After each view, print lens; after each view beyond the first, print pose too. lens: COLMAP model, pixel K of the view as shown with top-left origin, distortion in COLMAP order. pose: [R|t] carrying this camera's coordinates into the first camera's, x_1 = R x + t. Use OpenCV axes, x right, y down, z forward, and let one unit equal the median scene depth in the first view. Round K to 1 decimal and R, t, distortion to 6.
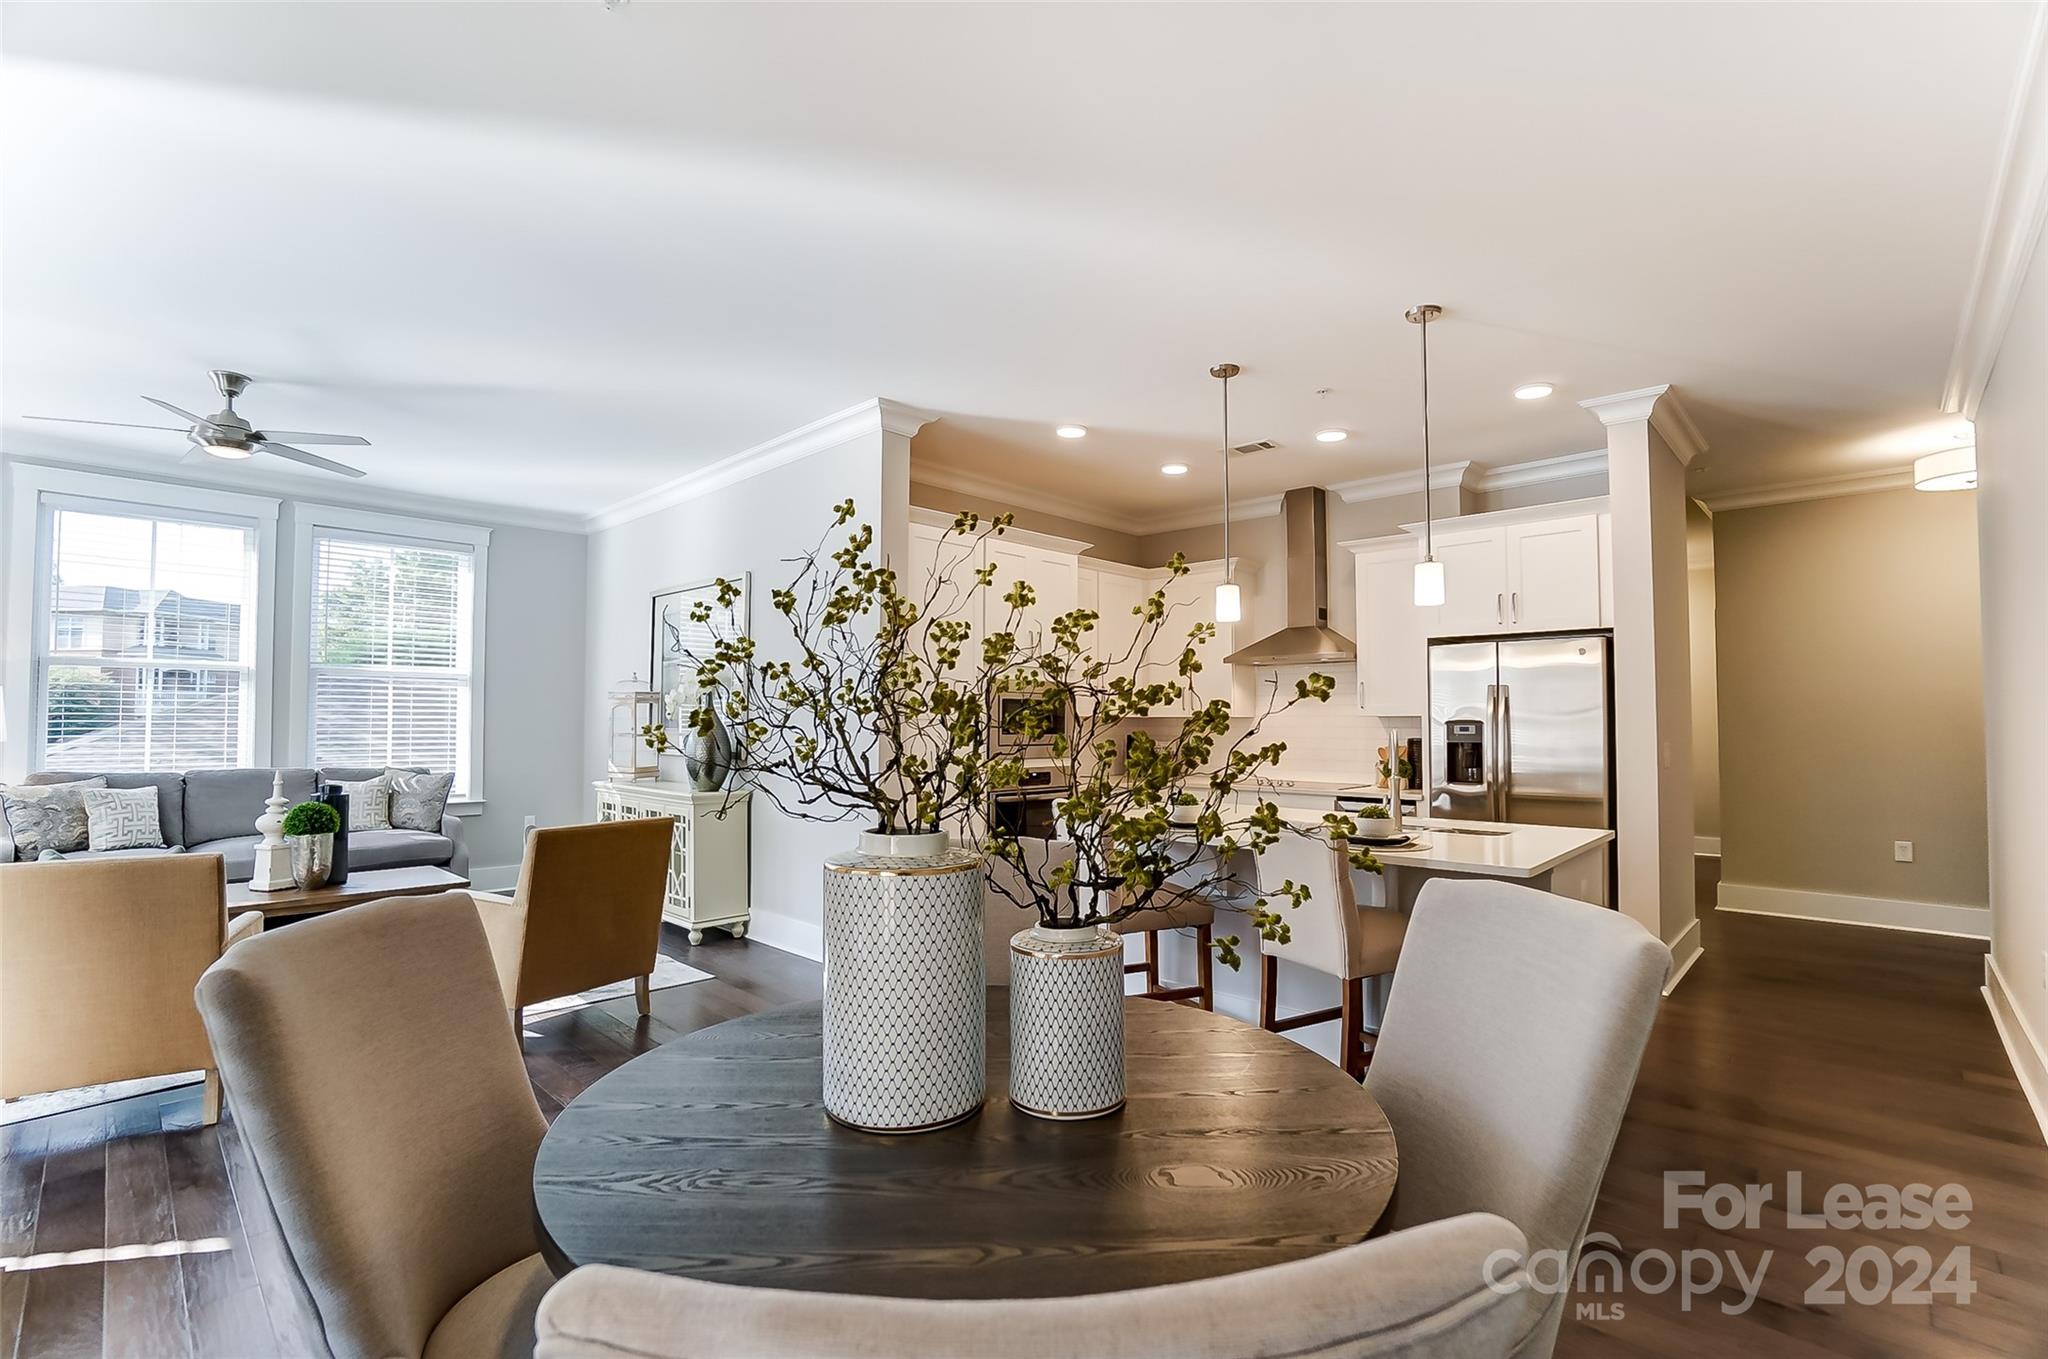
lens RADIAL K [[921.9, 0, 1024.1], [0, 921.9, 668.2], [0, 0, 1]] dist [-0.055321, 0.016264]
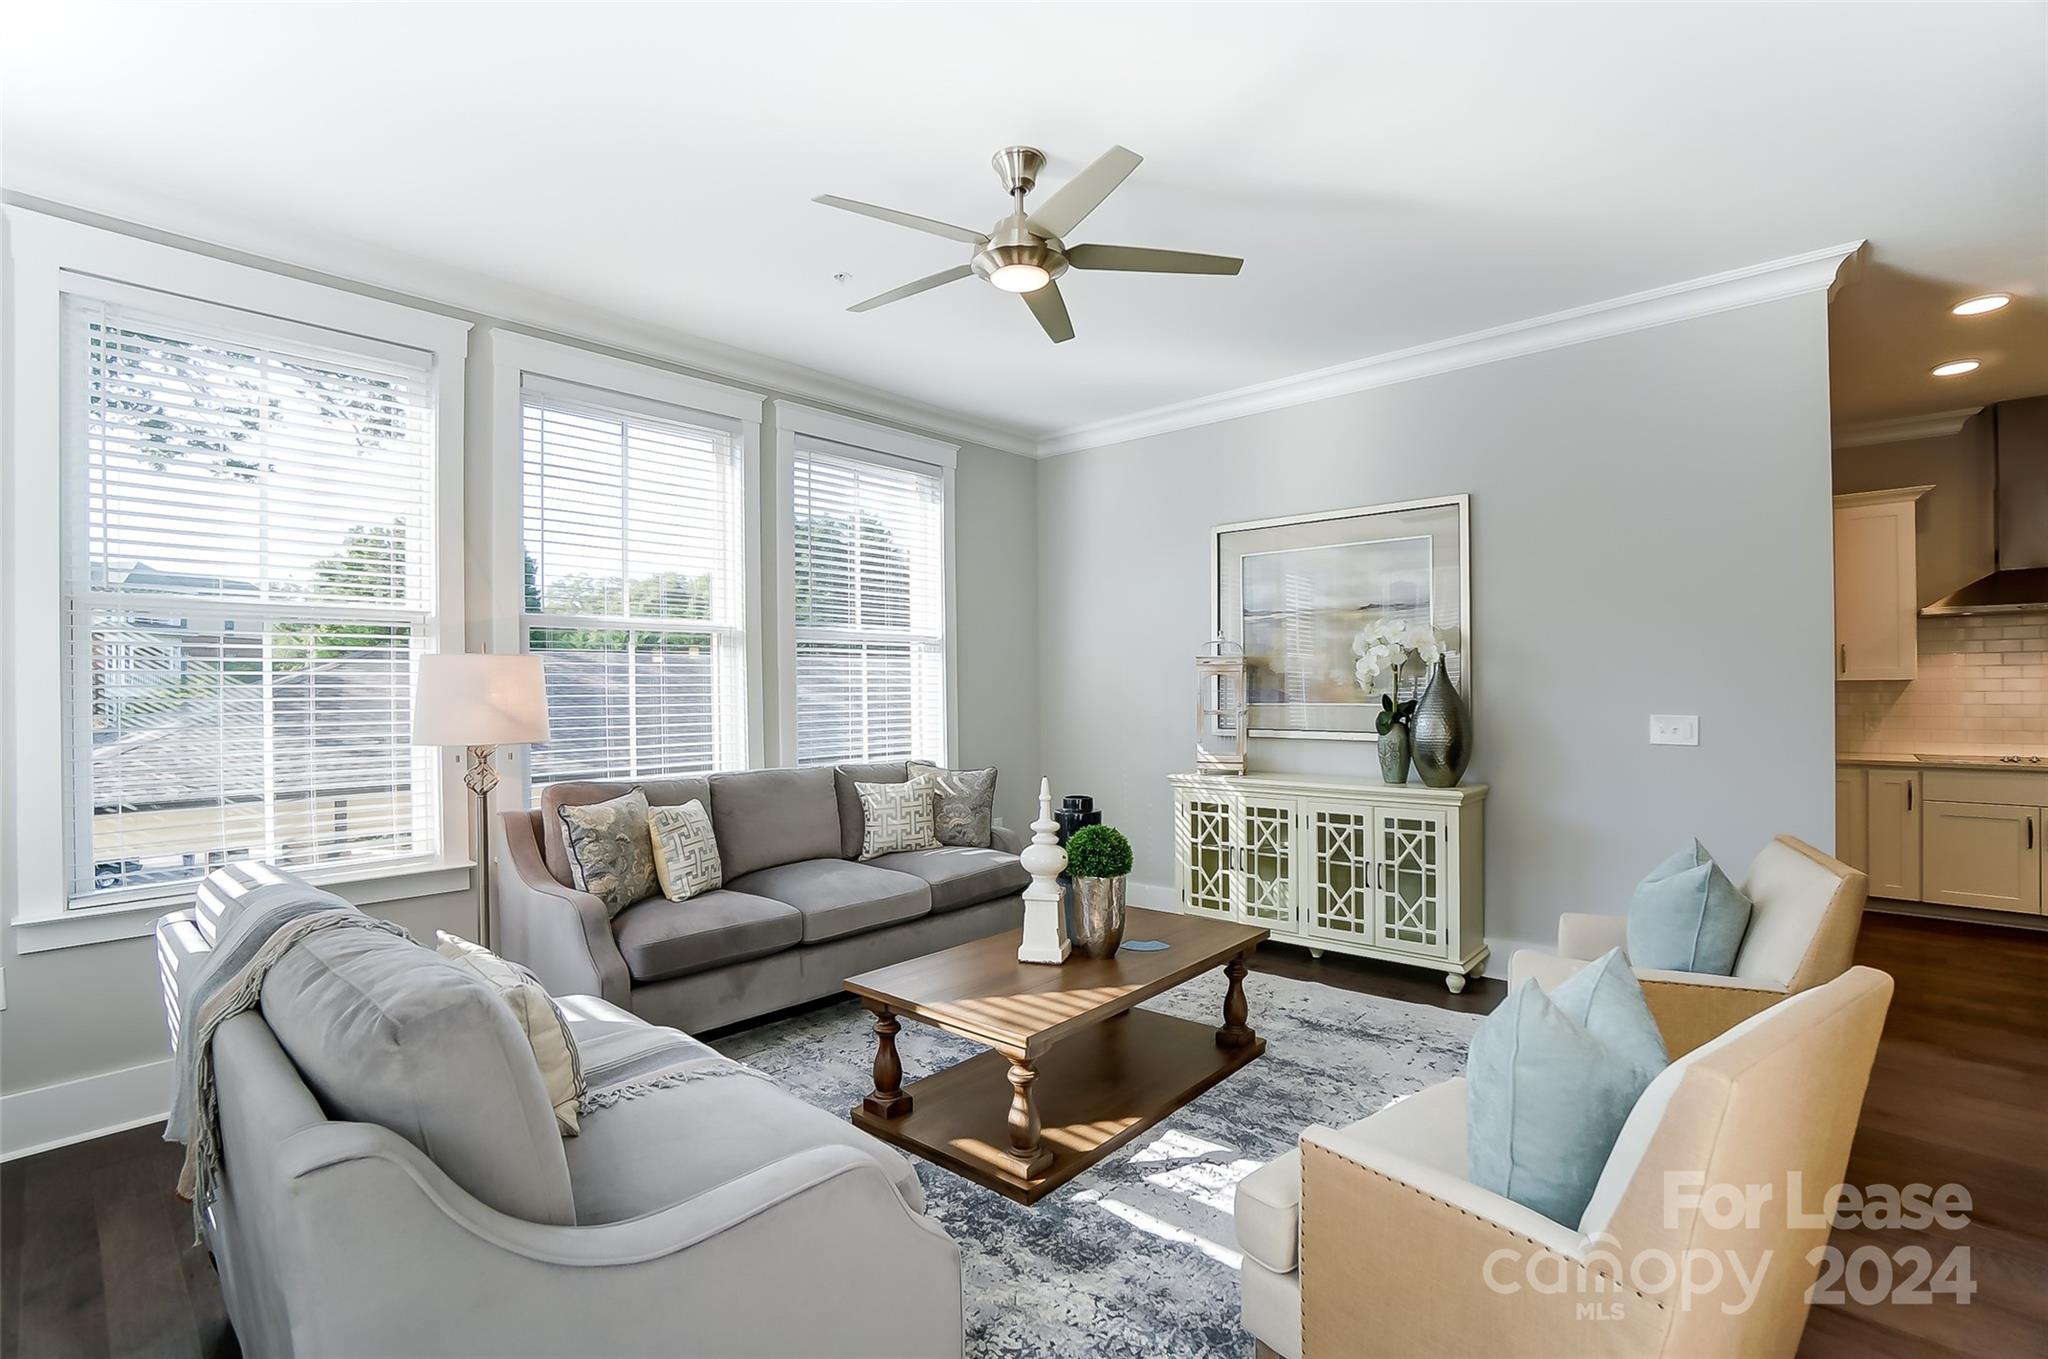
lens RADIAL K [[921.9, 0, 1017.9], [0, 921.9, 677.6], [0, 0, 1]] dist [-0.055321, 0.016264]
pose [[0.999612, -0.010898, 0.025652, -0.734508], [0.009572, 0.998641, 0.051239, 0.003066], [-0.026176, -0.050974, 0.998357, 0.277892]]
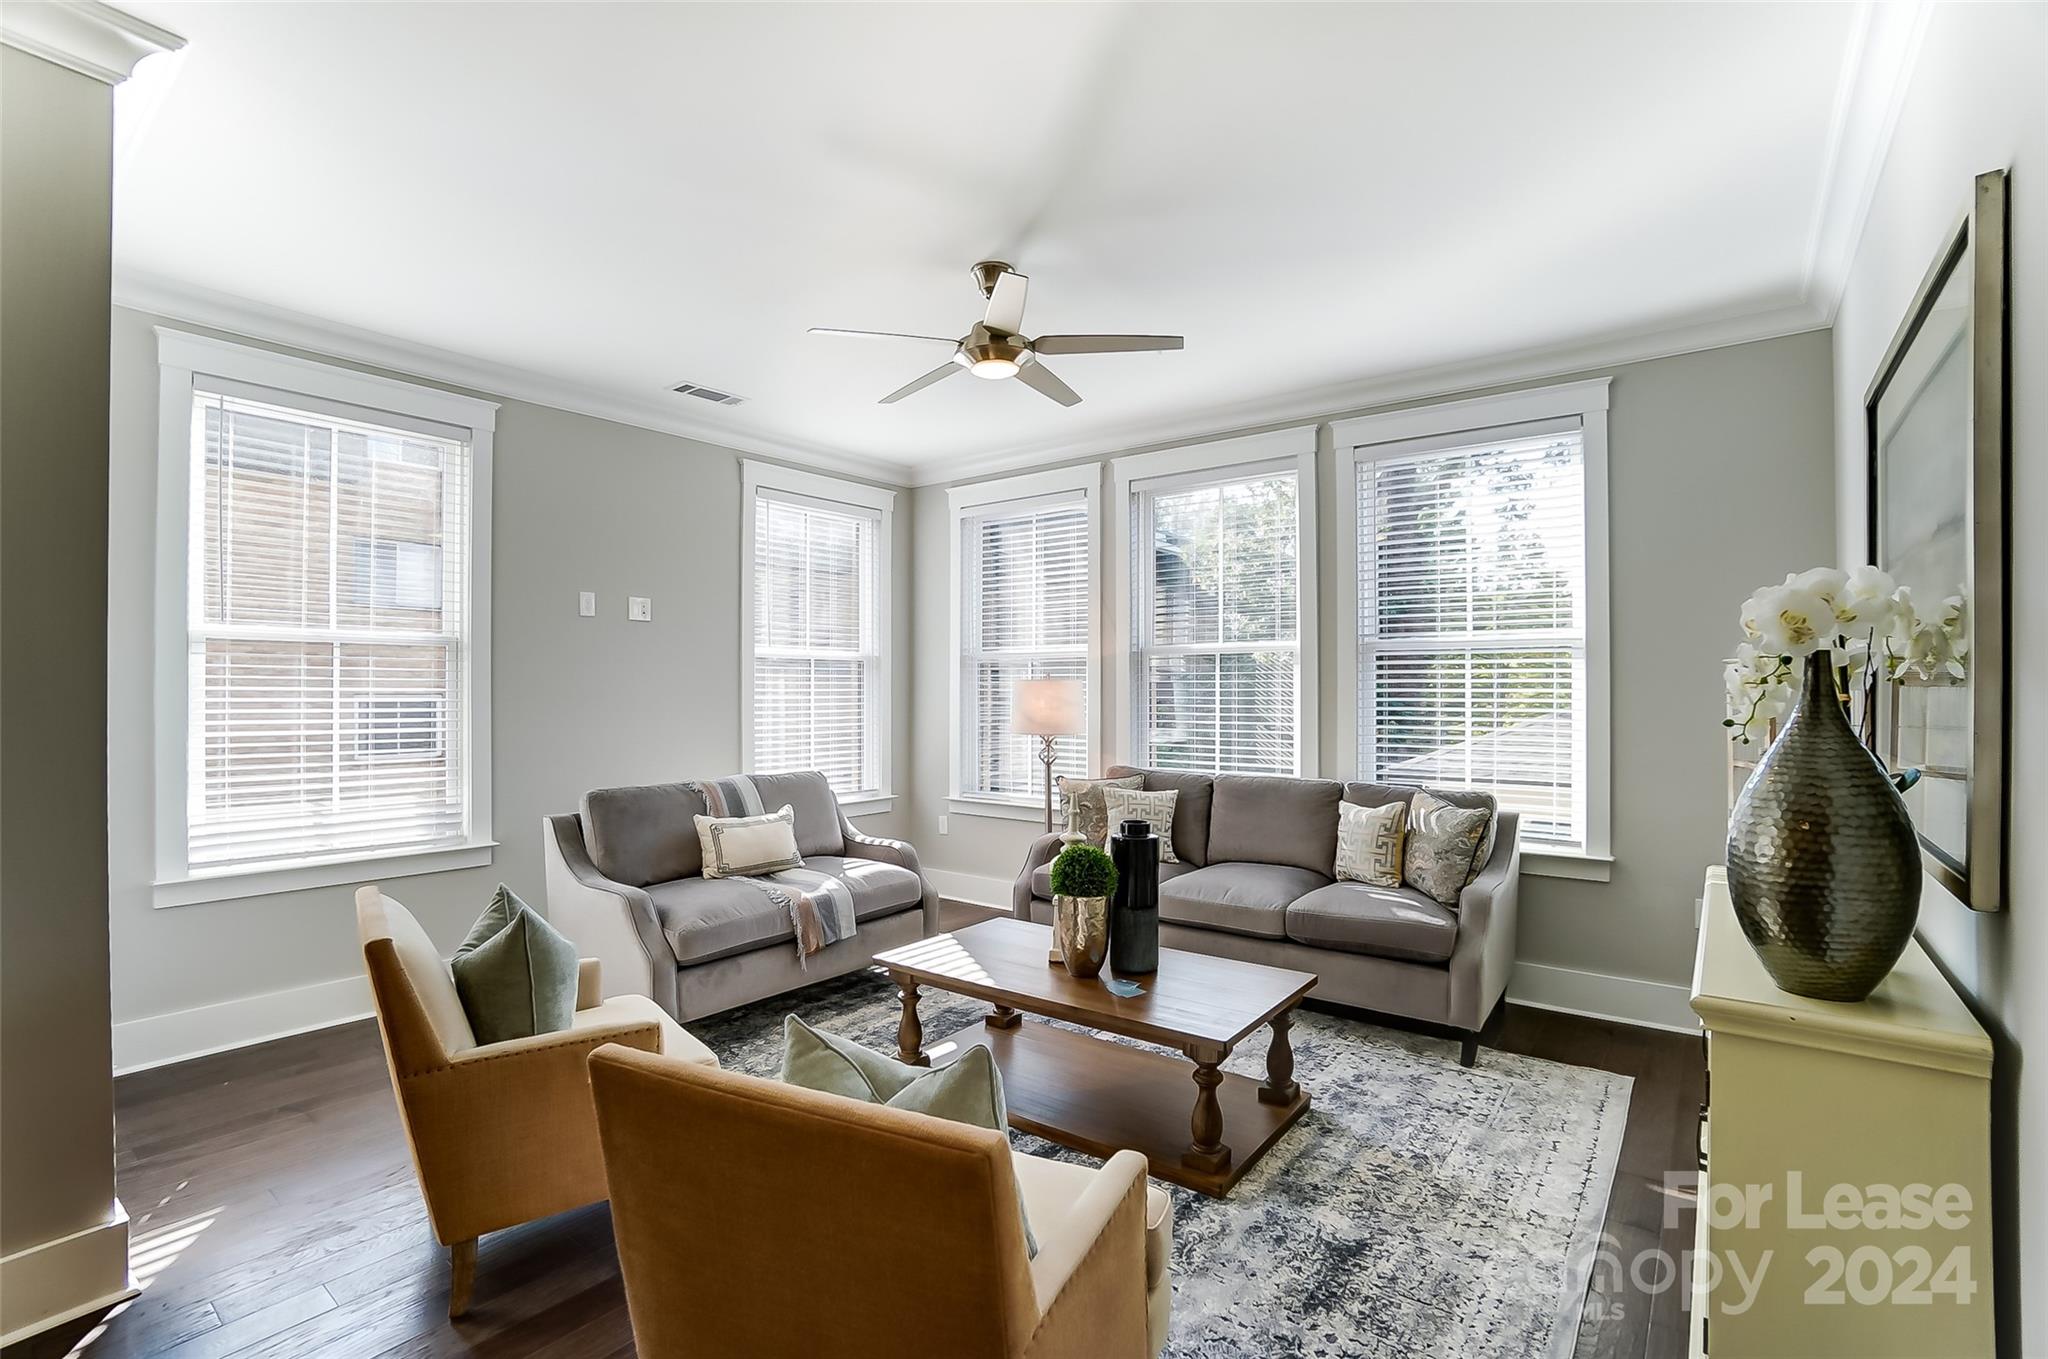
lens RADIAL K [[921.9, 0, 1040.5], [0, 921.9, 700.2], [0, 0, 1]] dist [-0.055321, 0.016264]
pose [[0.115355, 0.007569, -0.993295, -0.096938], [0.058426, 0.998188, 0.014392, 0.023475], [0.991605, -0.059695, 0.114704, 0.756162]]
